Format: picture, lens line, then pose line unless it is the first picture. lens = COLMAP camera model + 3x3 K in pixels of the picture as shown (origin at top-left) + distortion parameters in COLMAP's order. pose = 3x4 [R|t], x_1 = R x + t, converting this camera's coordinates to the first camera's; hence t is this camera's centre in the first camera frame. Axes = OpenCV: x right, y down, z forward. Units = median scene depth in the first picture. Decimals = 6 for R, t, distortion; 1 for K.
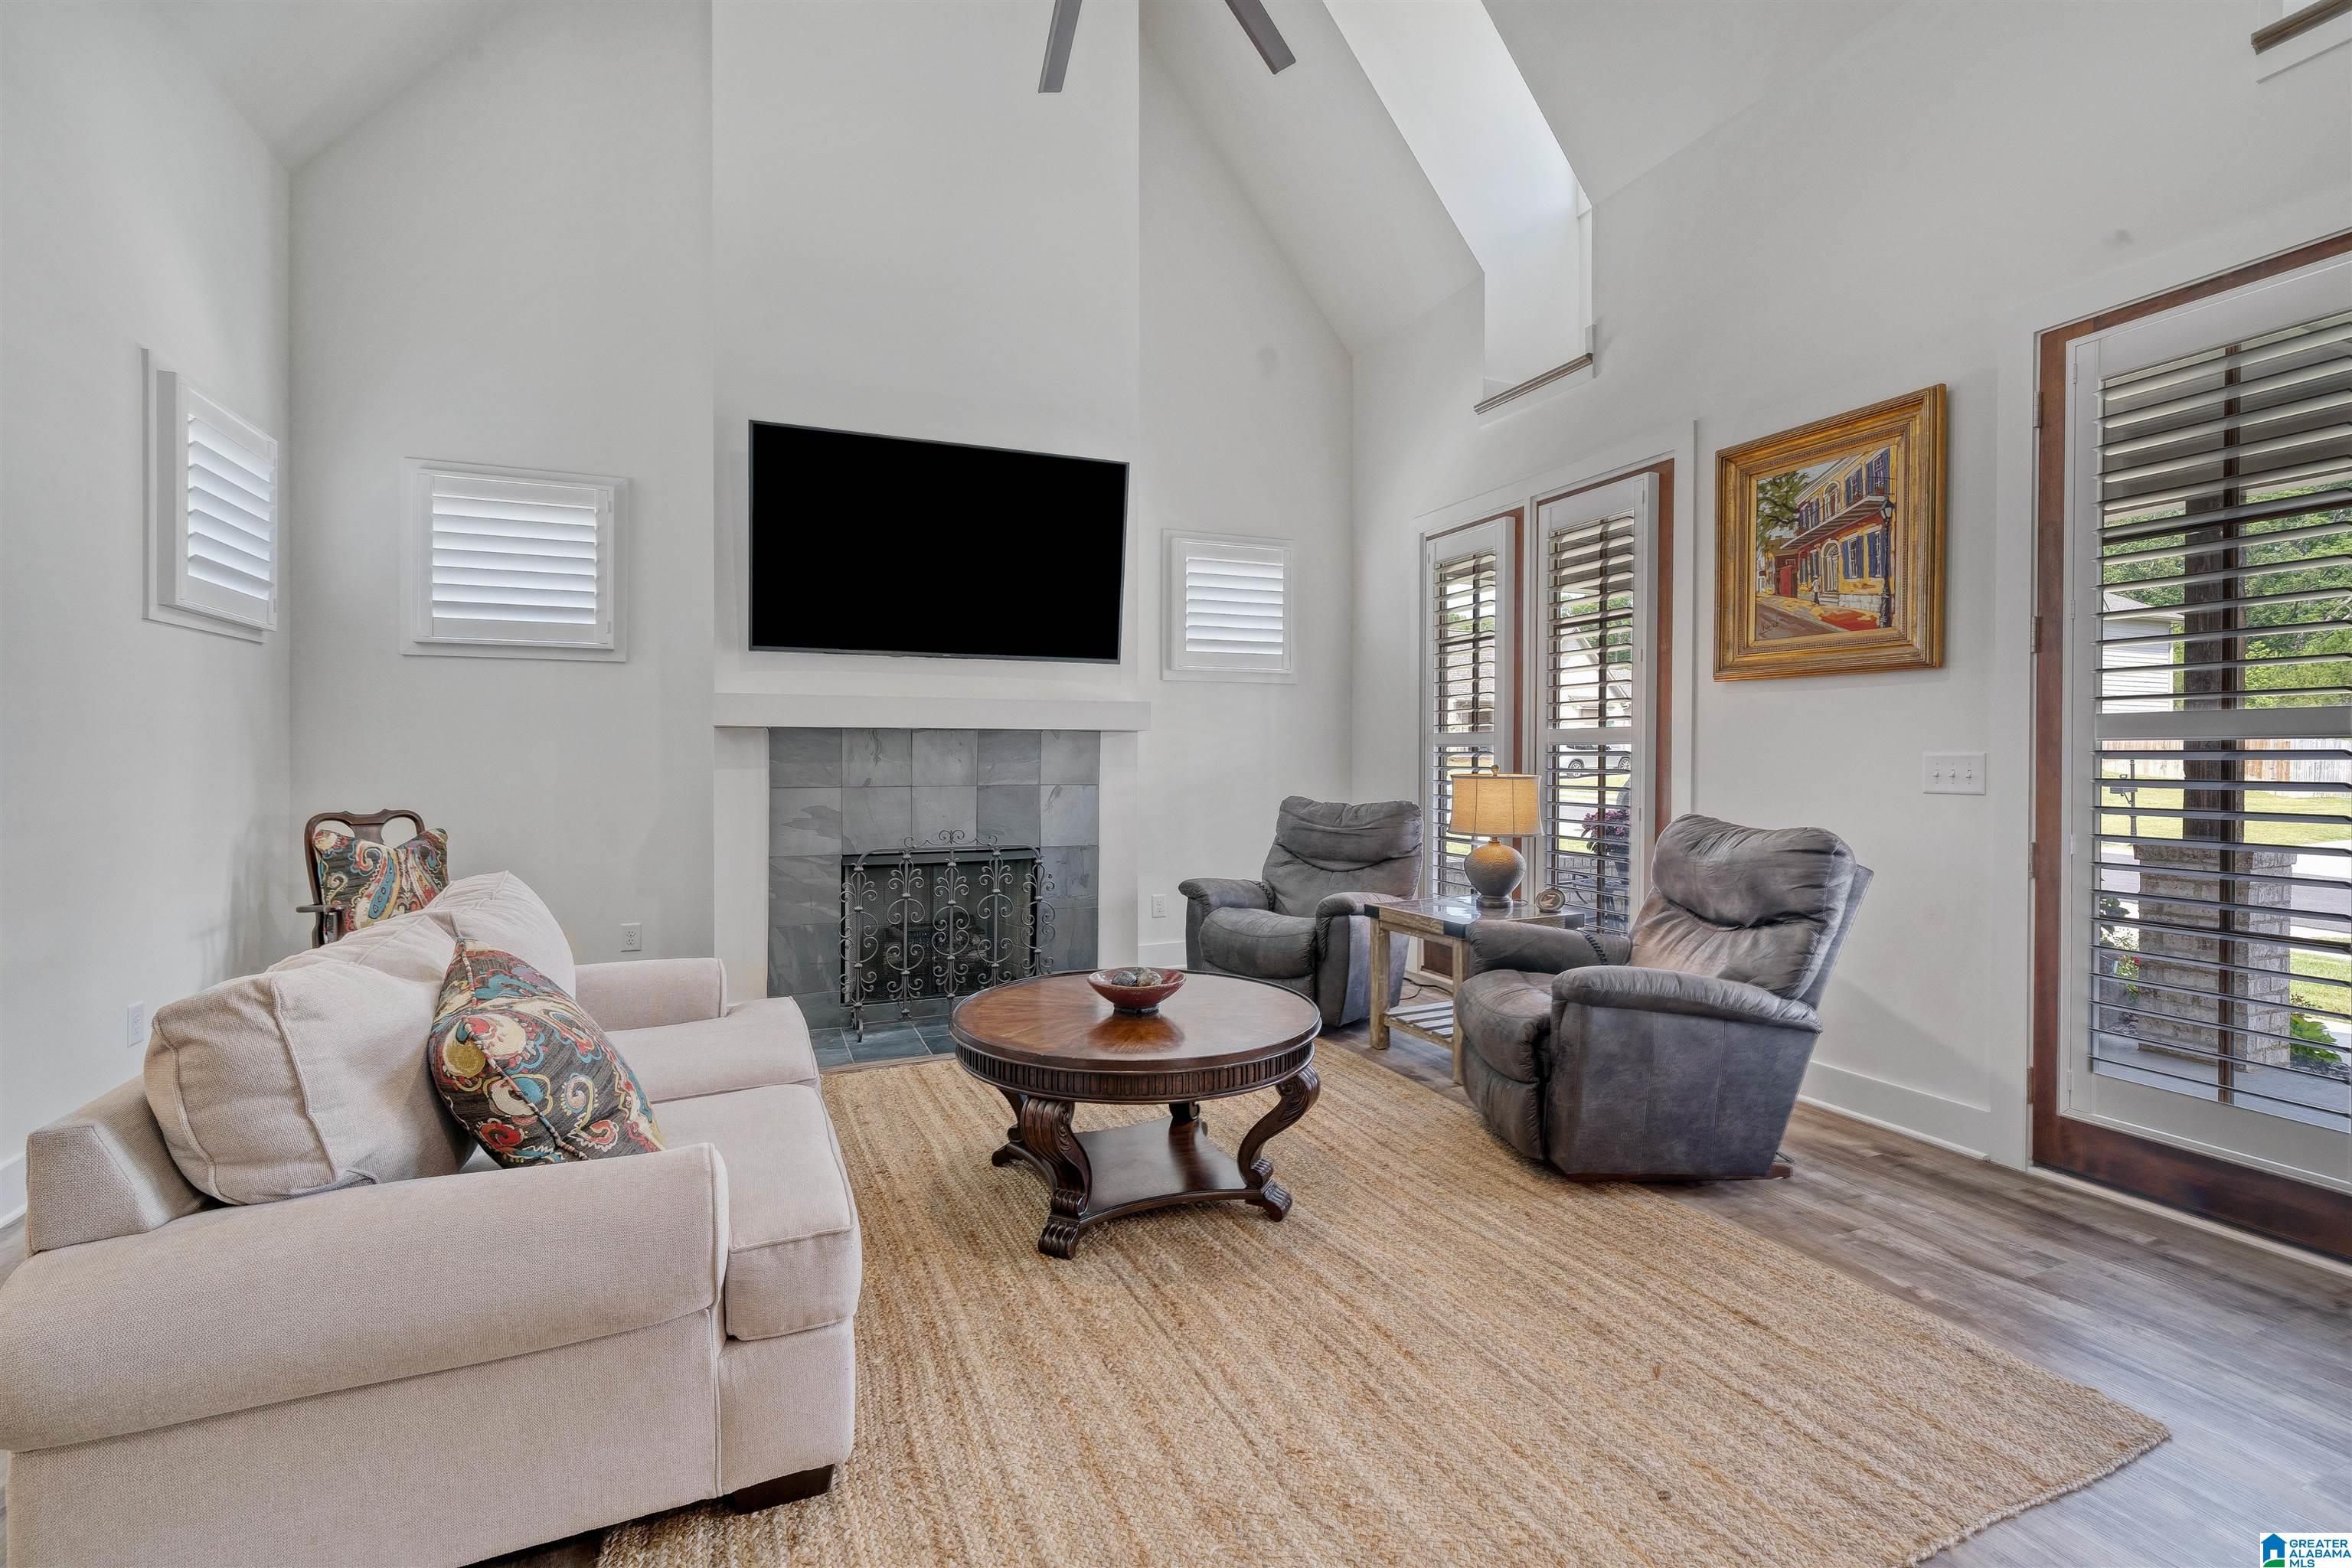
lens RADIAL K [[1013.0, 0, 1151.4], [0, 1013.0, 740.7], [0, 0, 1]] dist [0.012419, 0.001842]
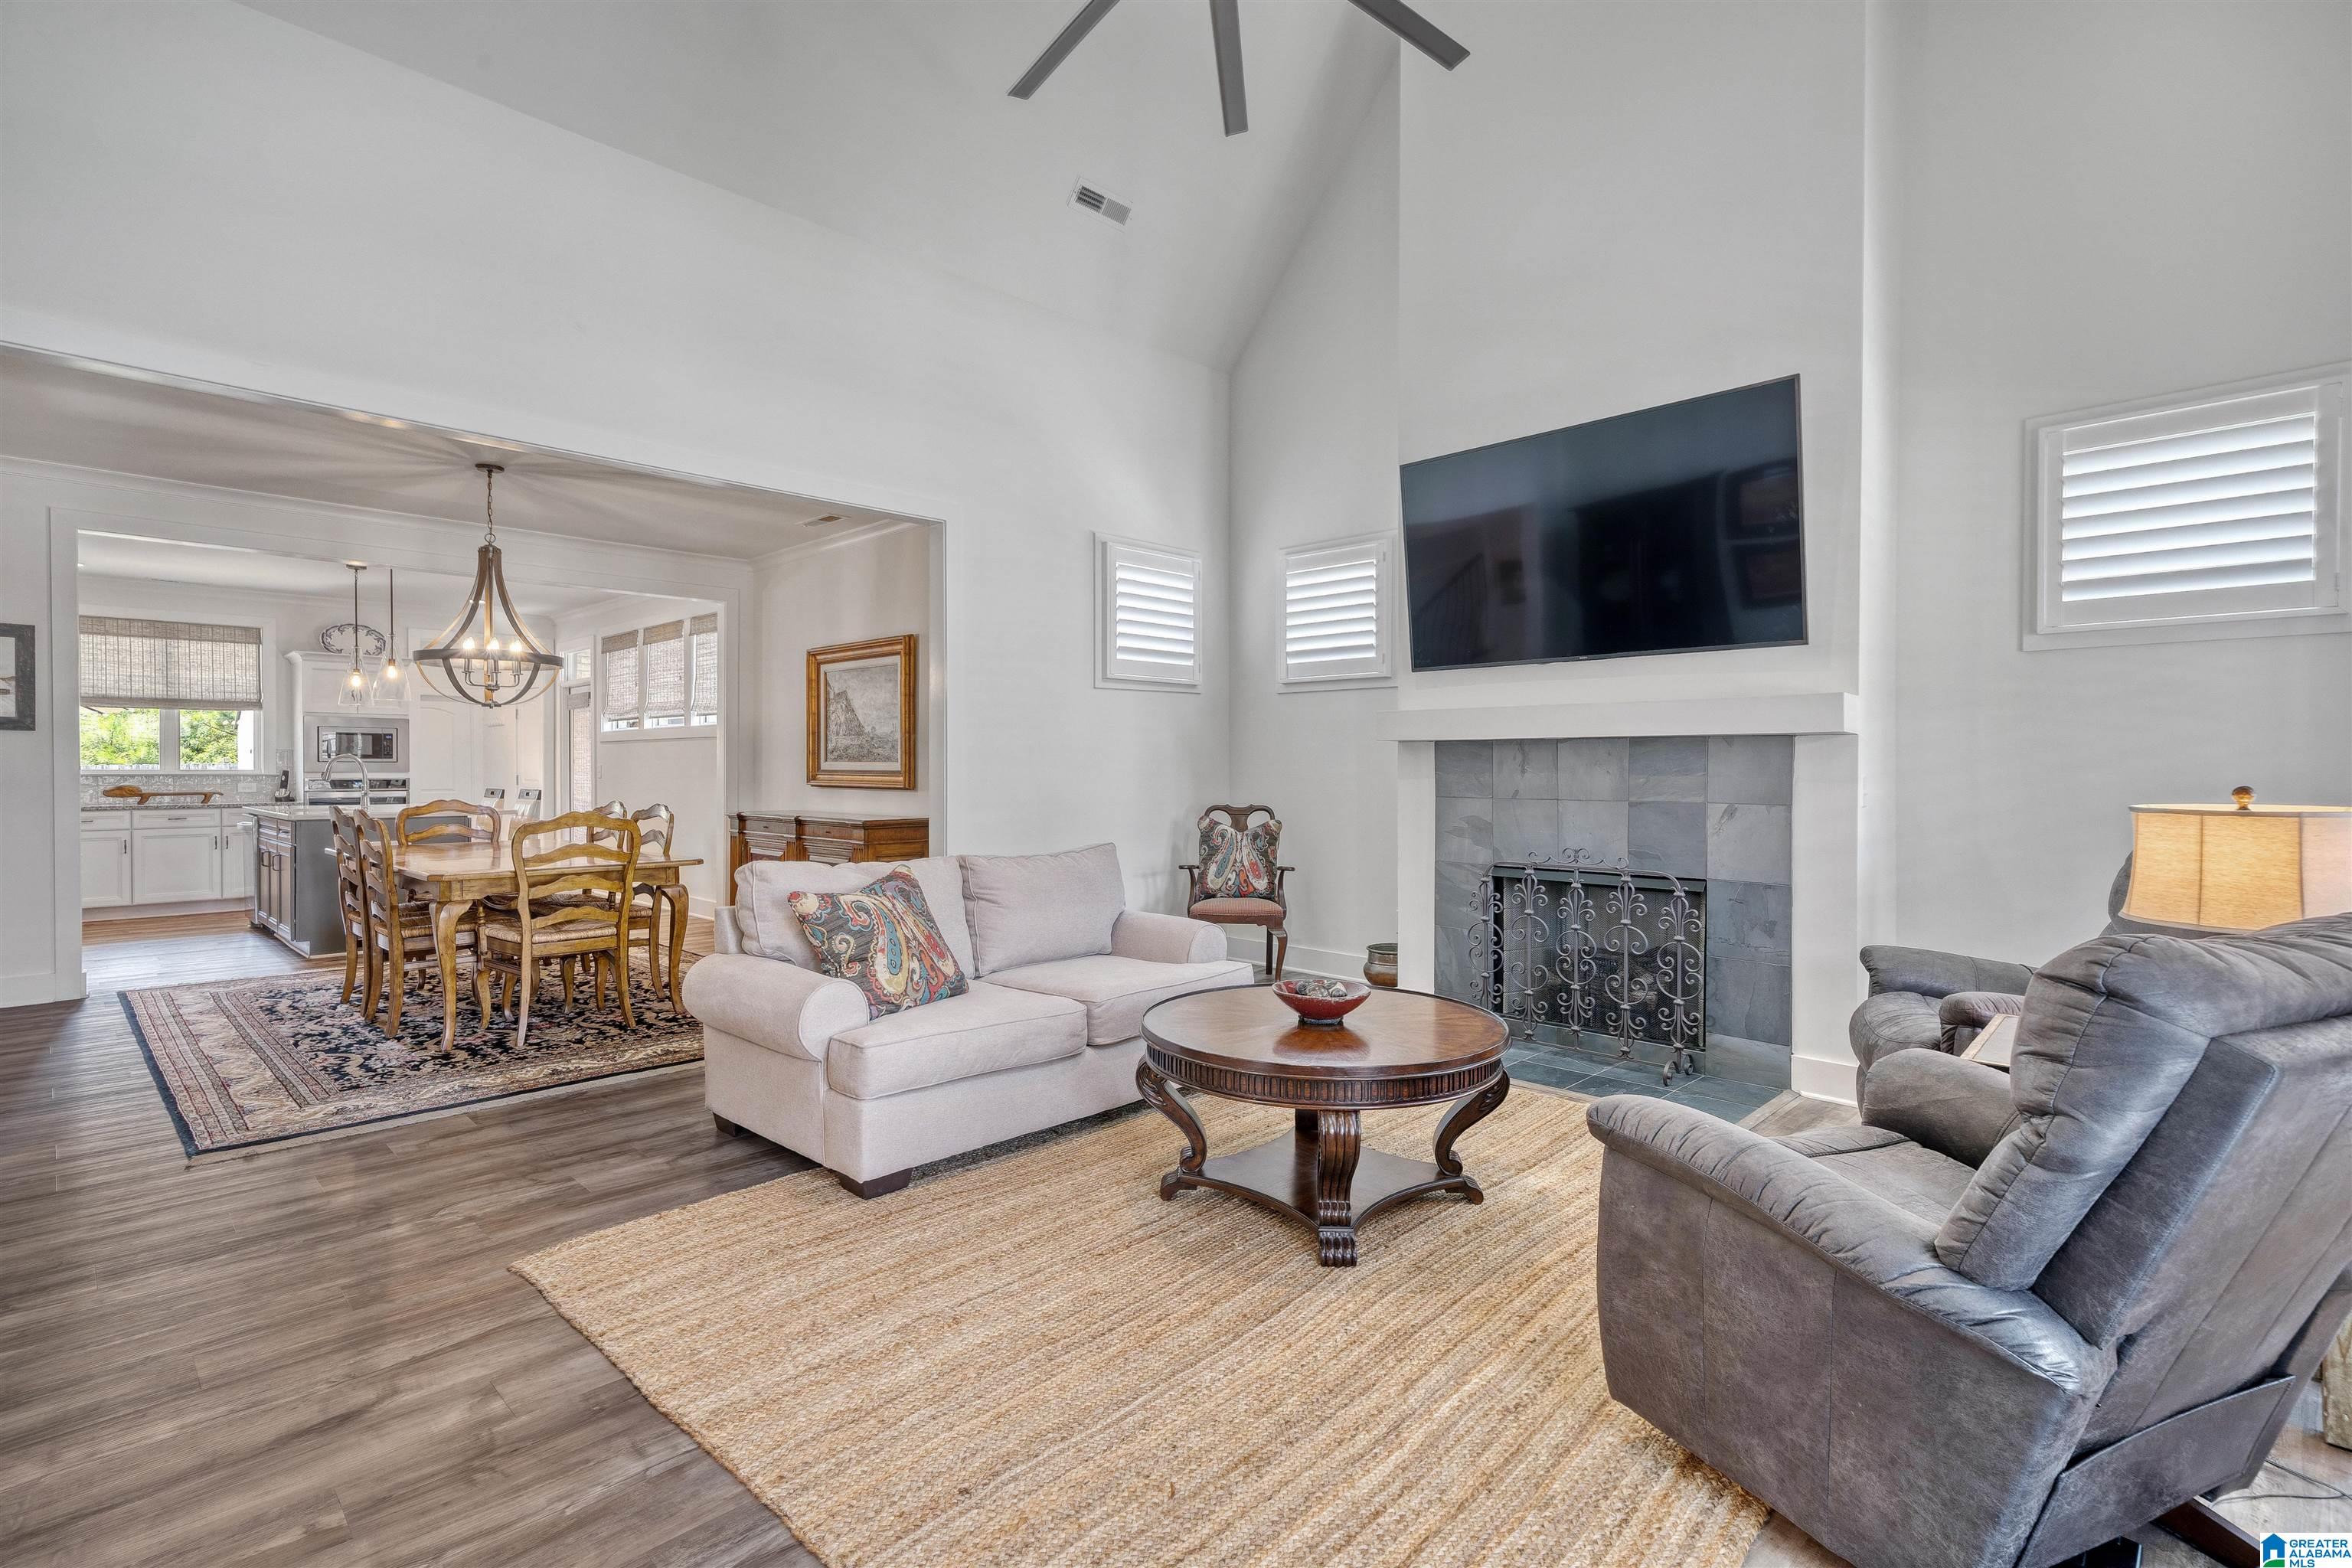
lens RADIAL K [[1083.3, 0, 1163.8], [0, 1083.3, 776.3], [0, 0, 1]] dist [0.015297, 0.000429]
pose [[0.406858, 0.009739, -0.913440, 0.519808], [0.010288, 0.999831, 0.015242, 0.003925], [0.913434, -0.015599, 0.406689, 0.249982]]
